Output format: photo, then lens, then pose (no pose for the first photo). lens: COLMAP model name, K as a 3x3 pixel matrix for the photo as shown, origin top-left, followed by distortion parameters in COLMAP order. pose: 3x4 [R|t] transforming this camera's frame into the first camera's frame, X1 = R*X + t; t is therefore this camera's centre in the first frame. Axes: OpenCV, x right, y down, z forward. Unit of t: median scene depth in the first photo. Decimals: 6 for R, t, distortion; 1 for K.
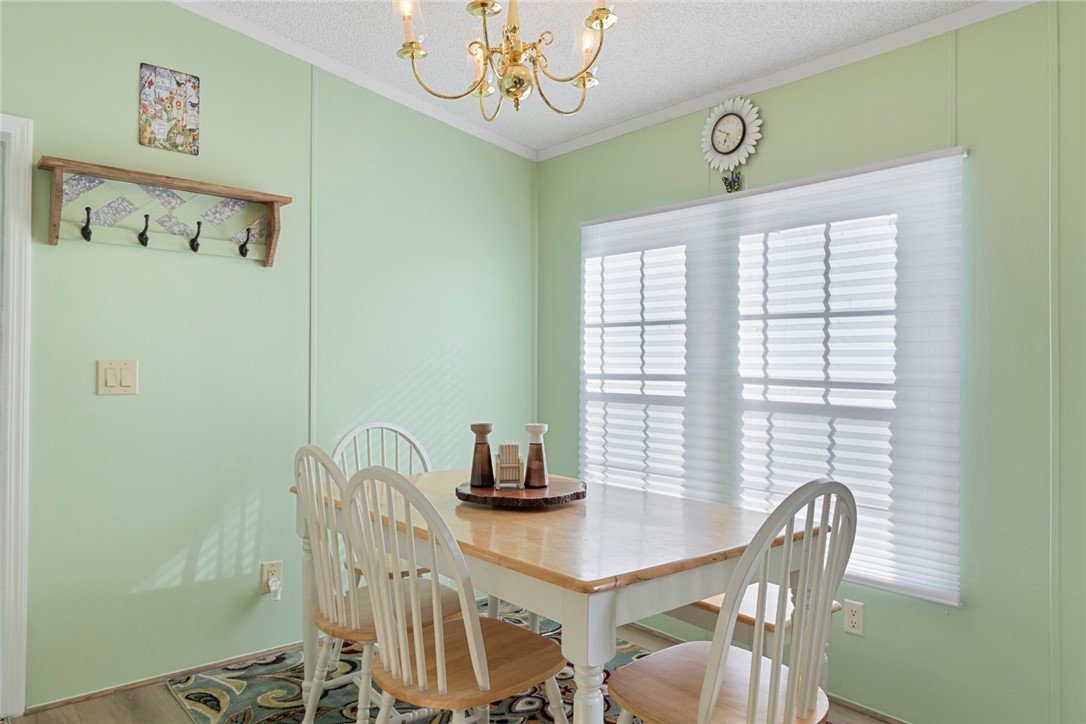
lens RADIAL K [[747.4, 0, 543.8], [0, 747.4, 362.9], [0, 0, 1]] dist [0.006182, 0.003920]
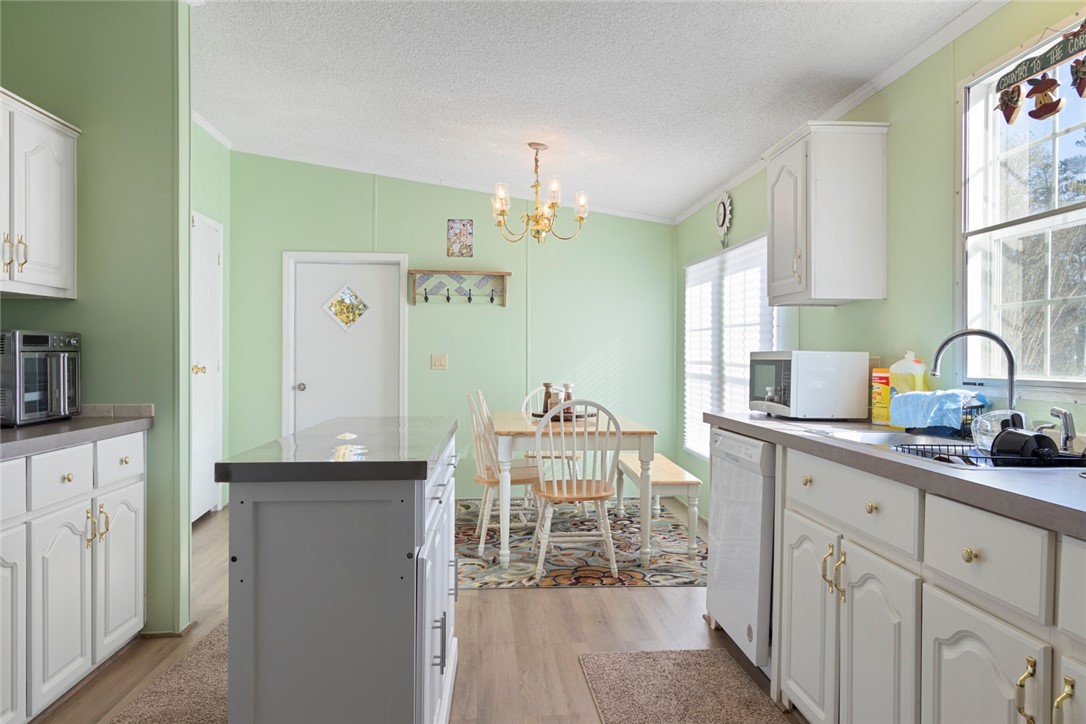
lens RADIAL K [[747.4, 0, 542.8], [0, 747.4, 361.0], [0, 0, 1]] dist [0.006182, 0.003920]
pose [[0.810683, 0.000861, -0.585485, 0.938940], [0.009378, 0.999852, 0.014456, -0.010176], [0.585410, -0.017210, 0.810555, -0.605599]]
